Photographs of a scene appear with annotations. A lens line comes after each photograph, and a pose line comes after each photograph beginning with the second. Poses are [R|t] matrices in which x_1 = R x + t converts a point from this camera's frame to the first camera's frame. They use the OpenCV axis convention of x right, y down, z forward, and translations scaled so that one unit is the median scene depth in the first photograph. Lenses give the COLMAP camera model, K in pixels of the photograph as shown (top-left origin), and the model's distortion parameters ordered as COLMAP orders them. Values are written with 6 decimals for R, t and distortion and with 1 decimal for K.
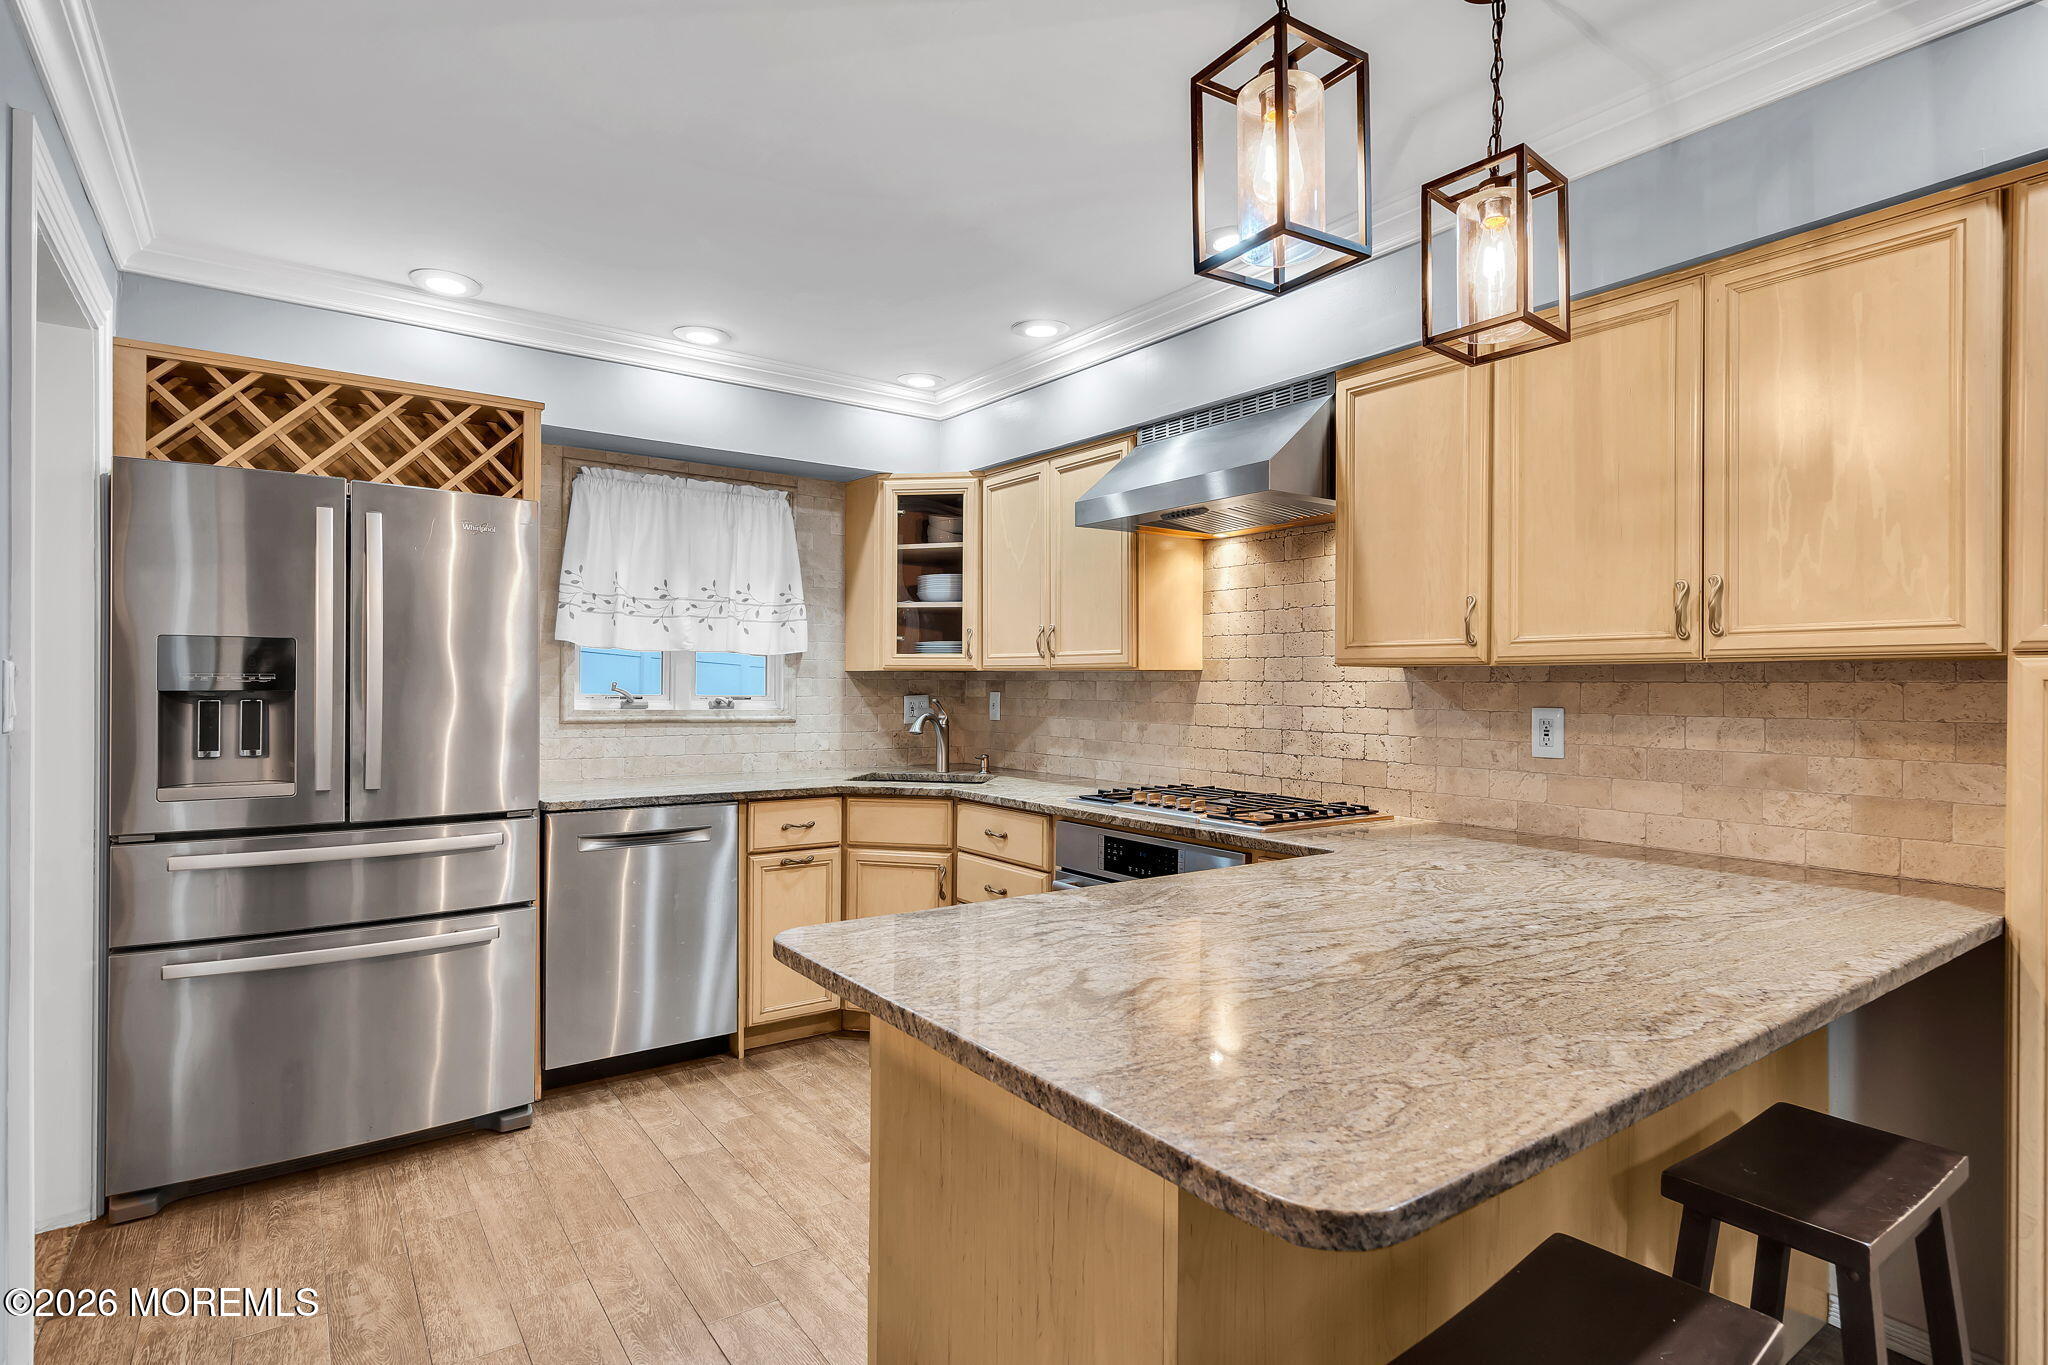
lens RADIAL K [[1042.4, 0, 1014.7], [0, 1042.4, 682.1], [0, 0, 1]] dist [-0.004084, 0.010436]
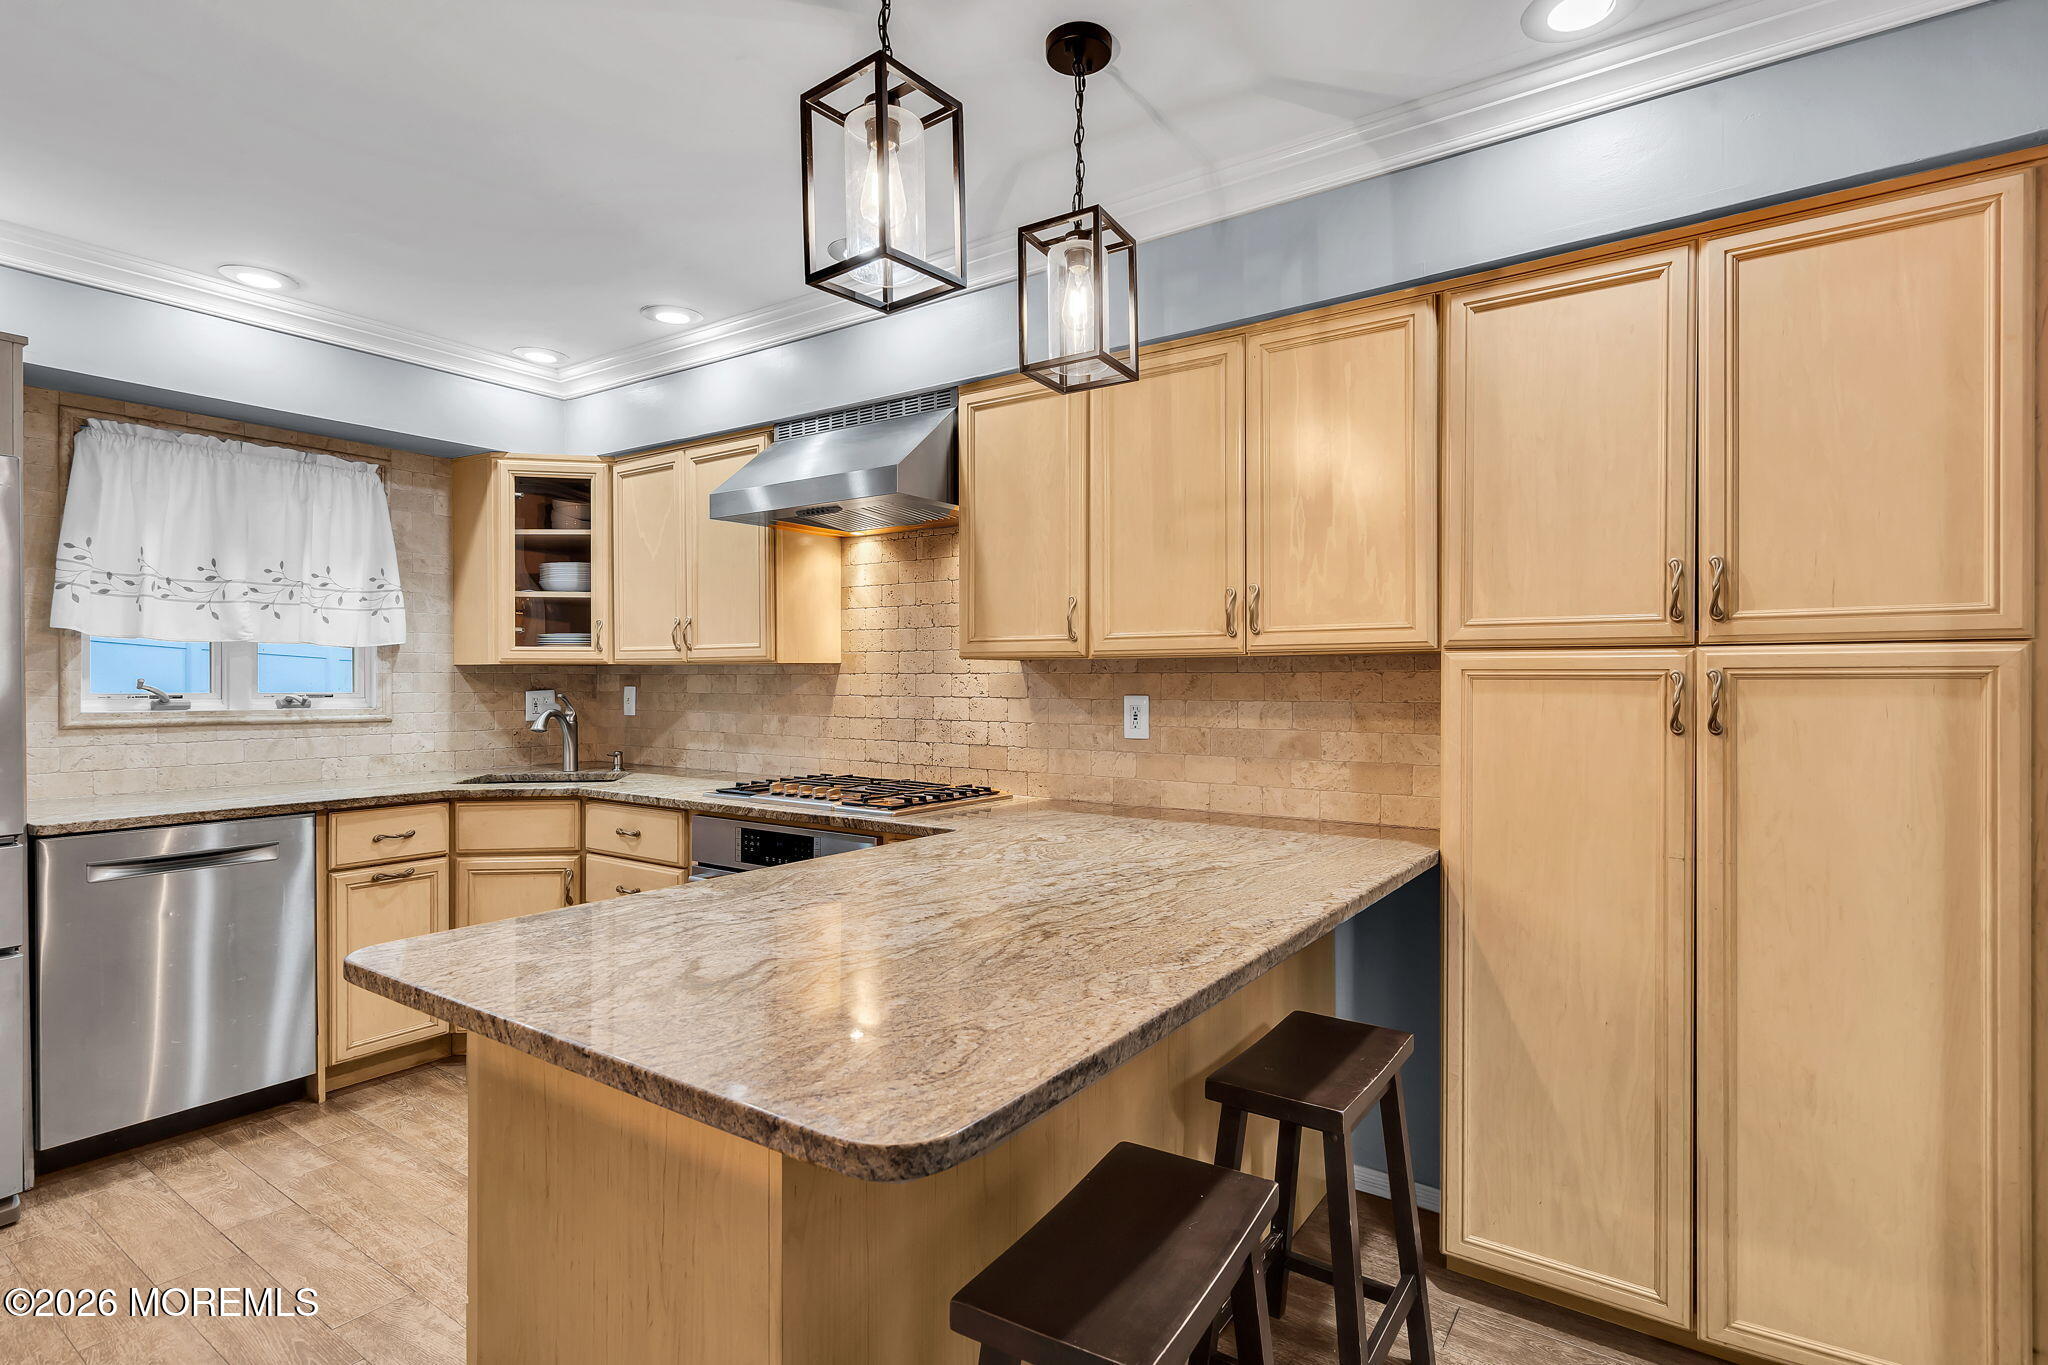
lens RADIAL K [[1018.7, 0, 1024.0], [0, 1018.7, 682.5], [0, 0, 1]] dist [0.002485, 0.000628]
pose [[0.942639, -0.008028, 0.333718, 0.013179], [0.005526, 0.999949, 0.008446, 0.000139], [-0.333768, -0.006117, 0.942635, -0.014816]]
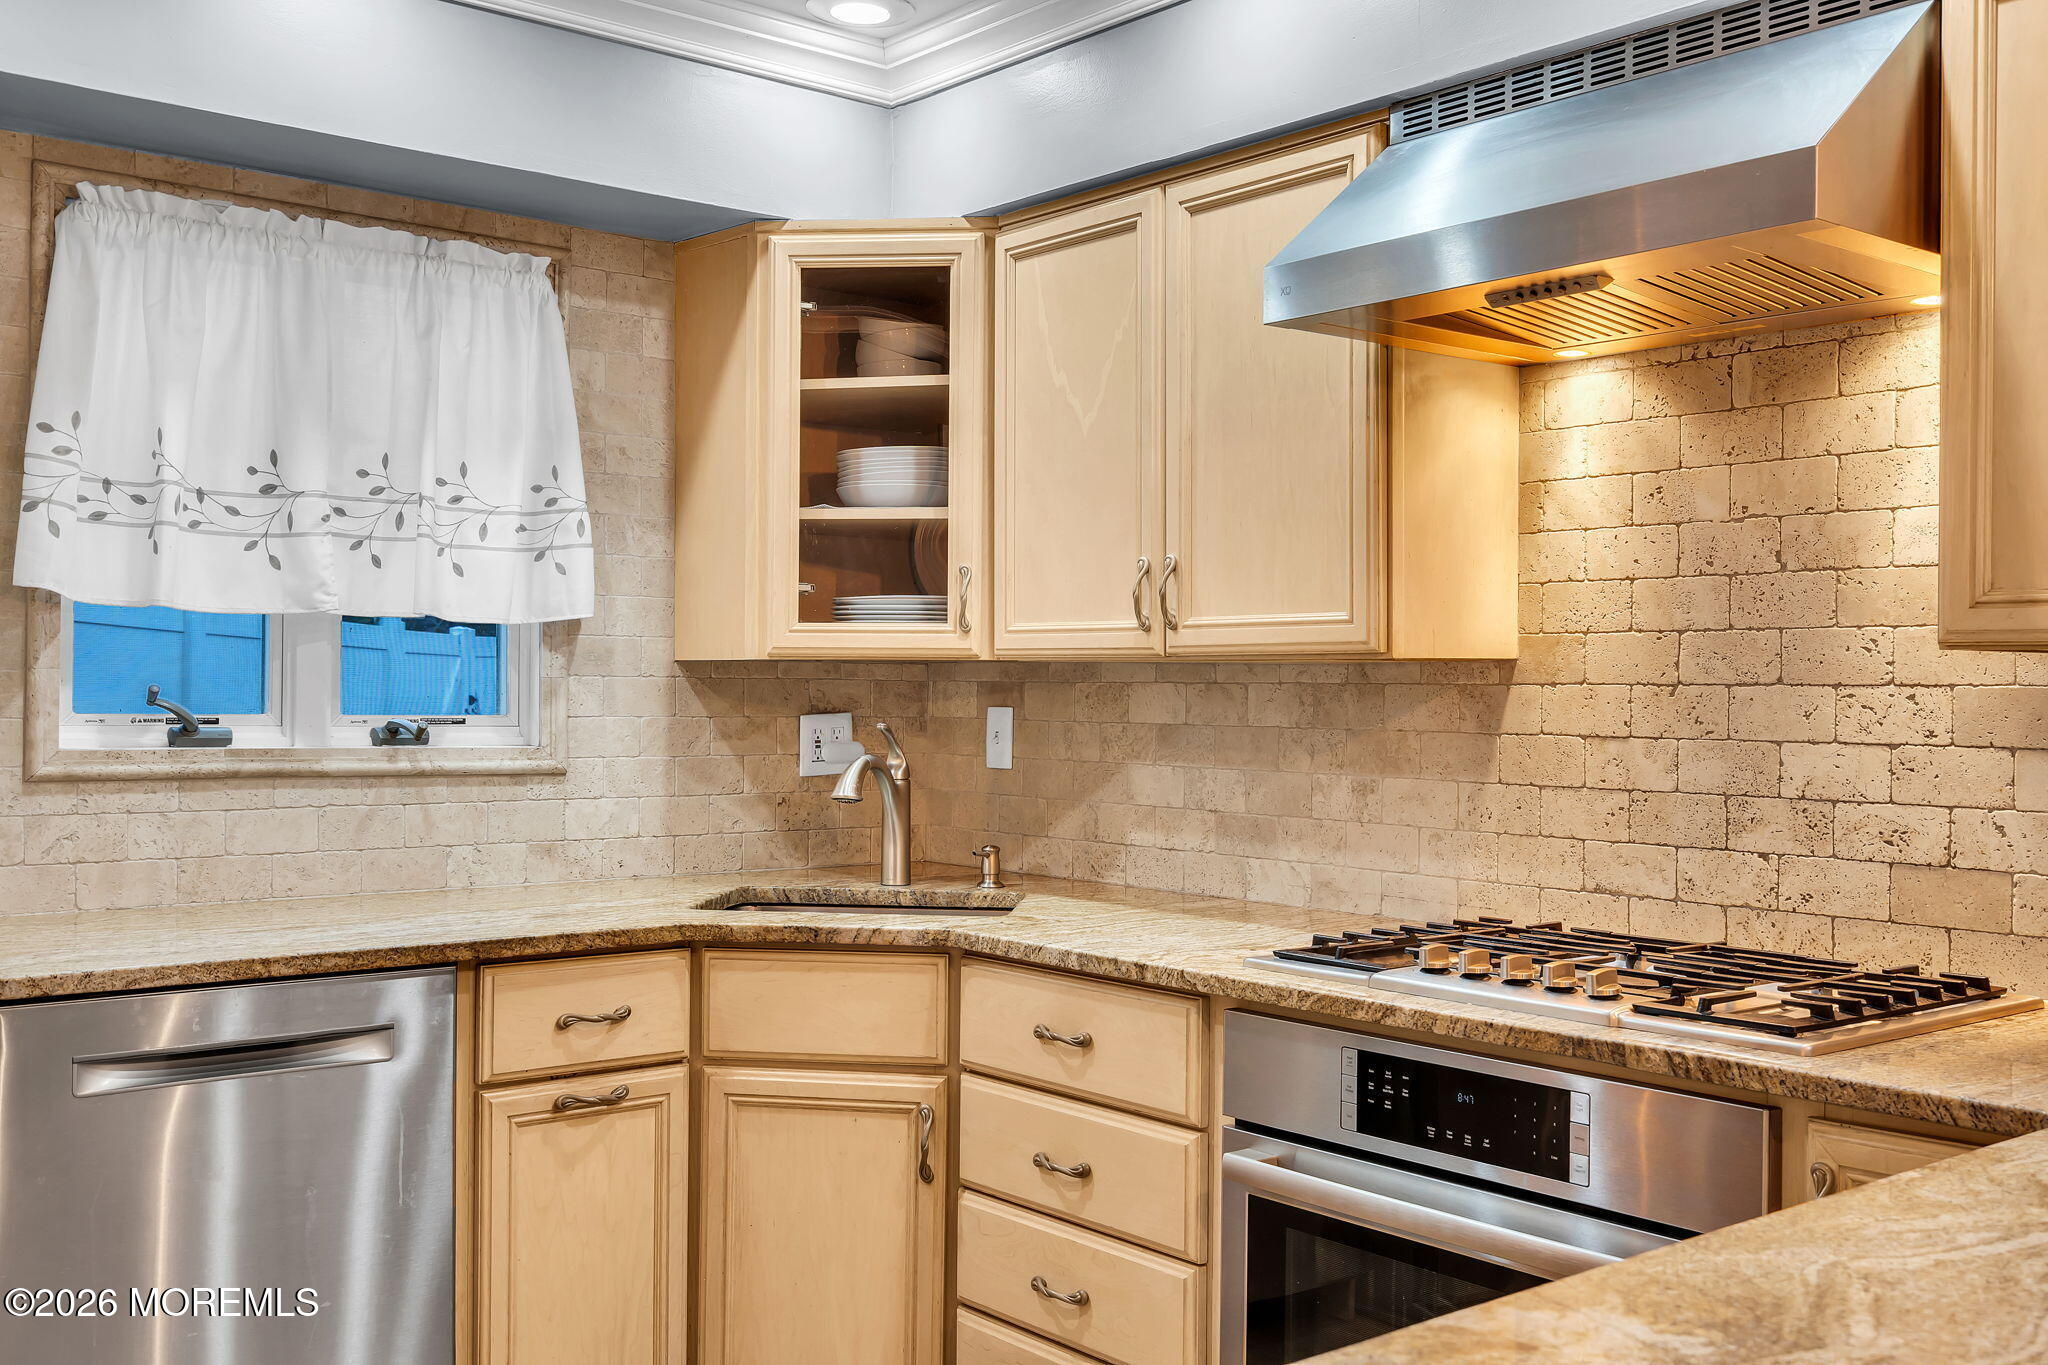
lens RADIAL K [[1958.8, 0, 1024.0], [0, 1958.8, 682.5], [0, 0, 1]] dist [-0.002347, -0.007096]
pose [[0.997827, 0.000722, 0.065891, -0.083137], [-0.000681, 1.000000, -0.000636, -0.000877], [-0.065891, 0.000589, 0.997827, 0.177947]]
